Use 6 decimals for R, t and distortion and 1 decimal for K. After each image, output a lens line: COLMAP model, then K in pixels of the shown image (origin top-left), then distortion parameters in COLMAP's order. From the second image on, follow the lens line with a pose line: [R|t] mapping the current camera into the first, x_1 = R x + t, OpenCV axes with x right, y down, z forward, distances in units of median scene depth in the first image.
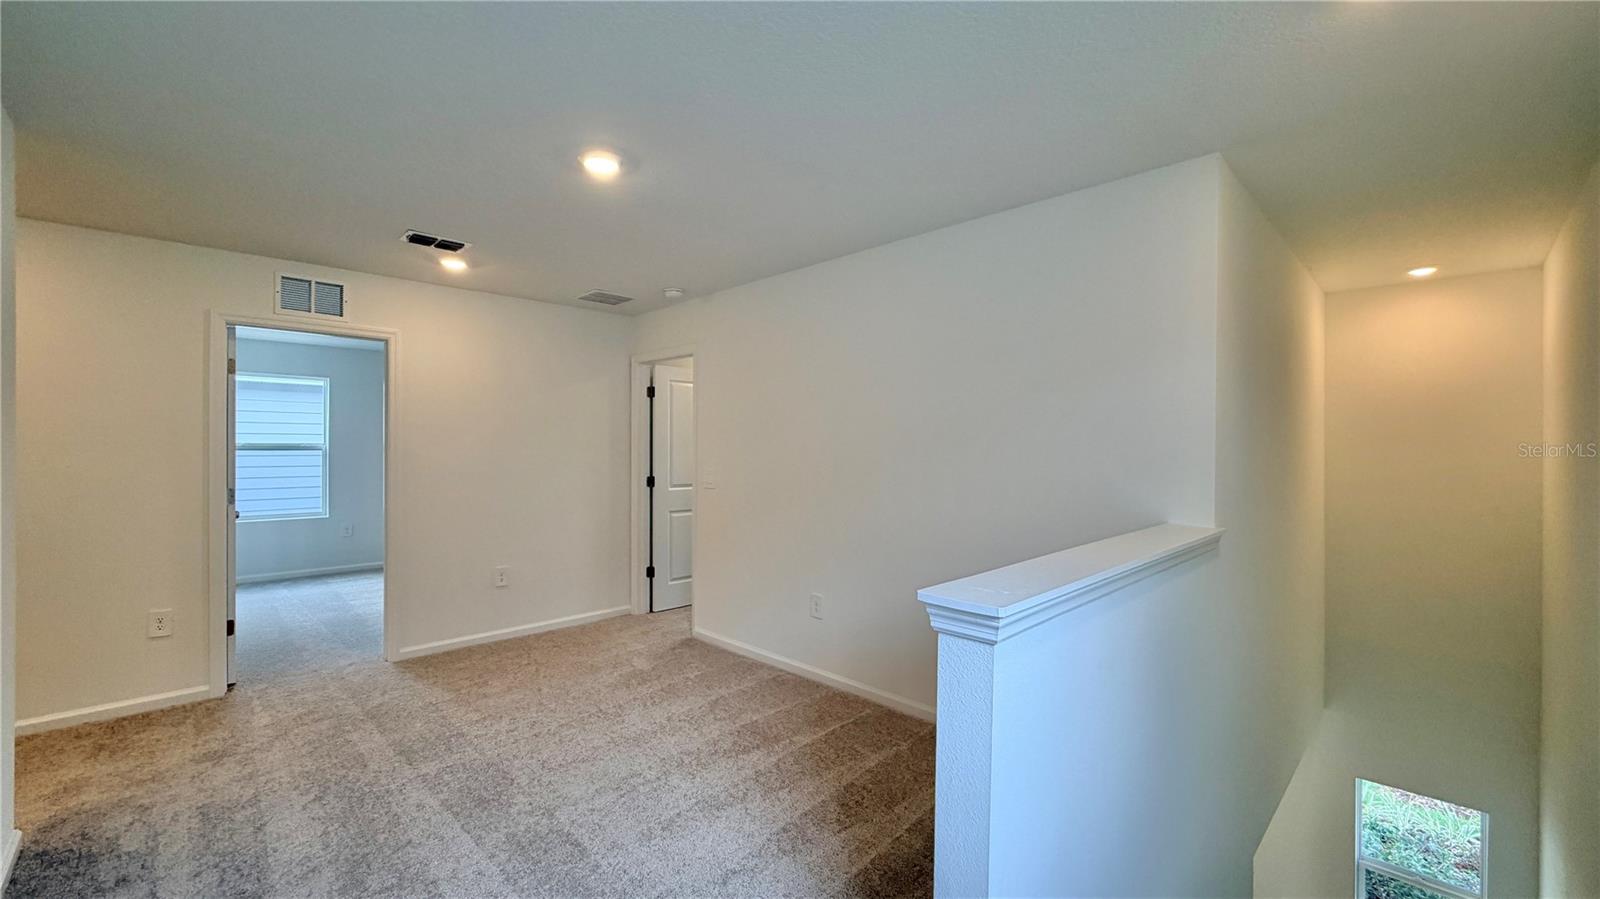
lens RADIAL K [[641.5, 0, 800.0], [0, 641.5, 449.5], [0, 0, 1]] dist [0.014033, -0.000122]
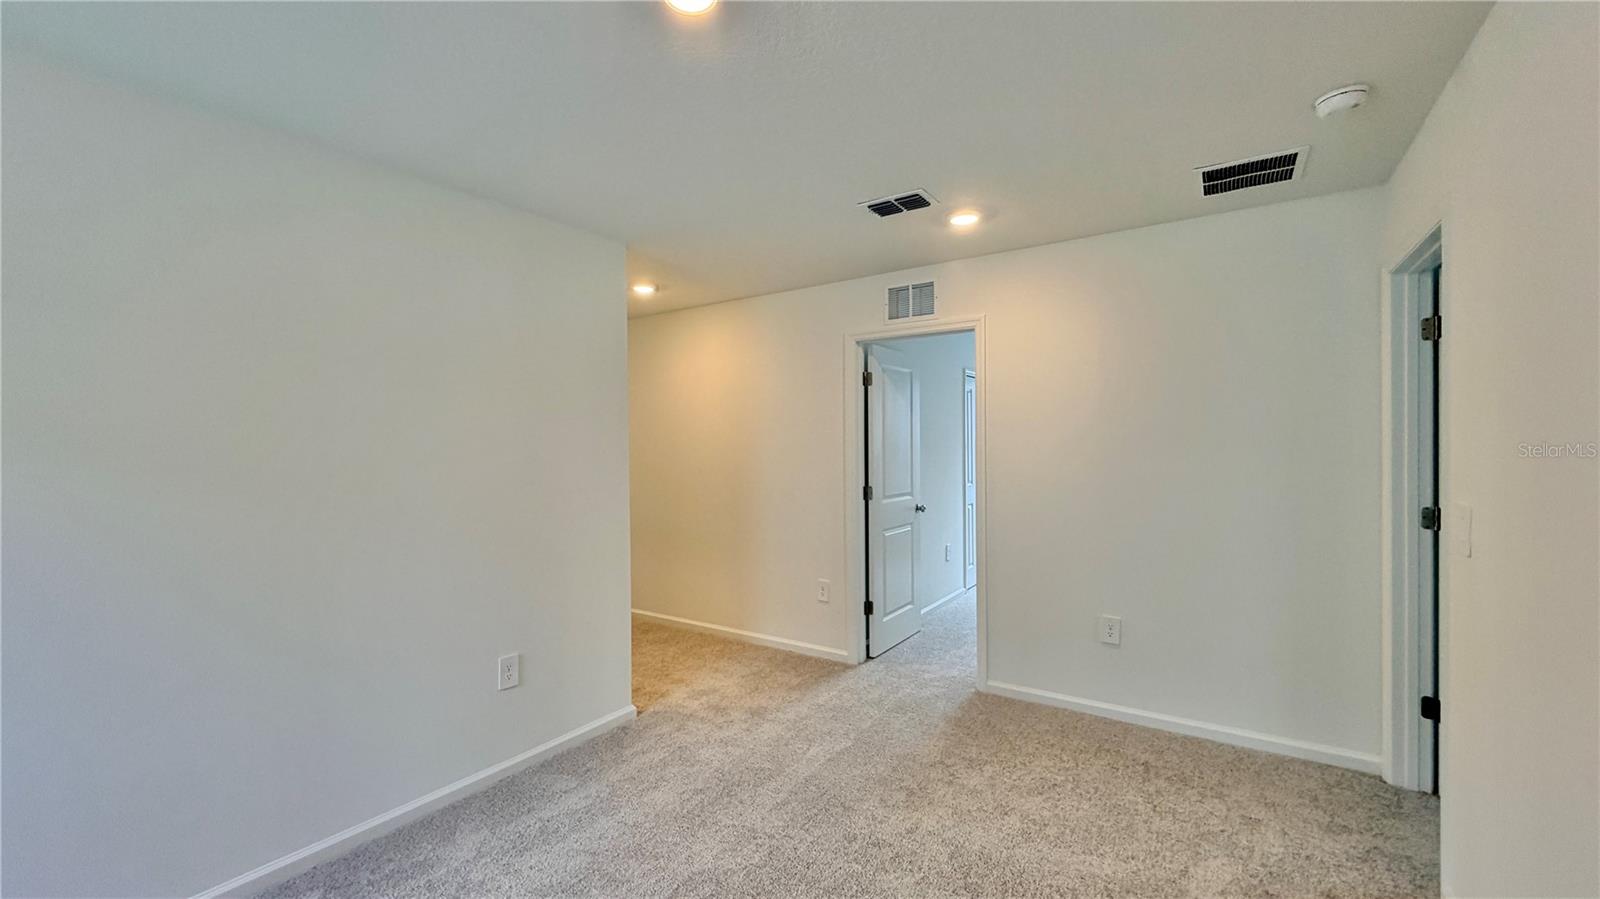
lens RADIAL K [[641.5, 0, 800.0], [0, 641.5, 449.5], [0, 0, 1]] dist [0.014033, -0.000122]
pose [[0.200719, -0.000322, -0.979649, 0.198757], [0.010117, 0.999947, 0.001744, -0.007256], [0.979597, -0.010261, 0.200711, 0.630417]]
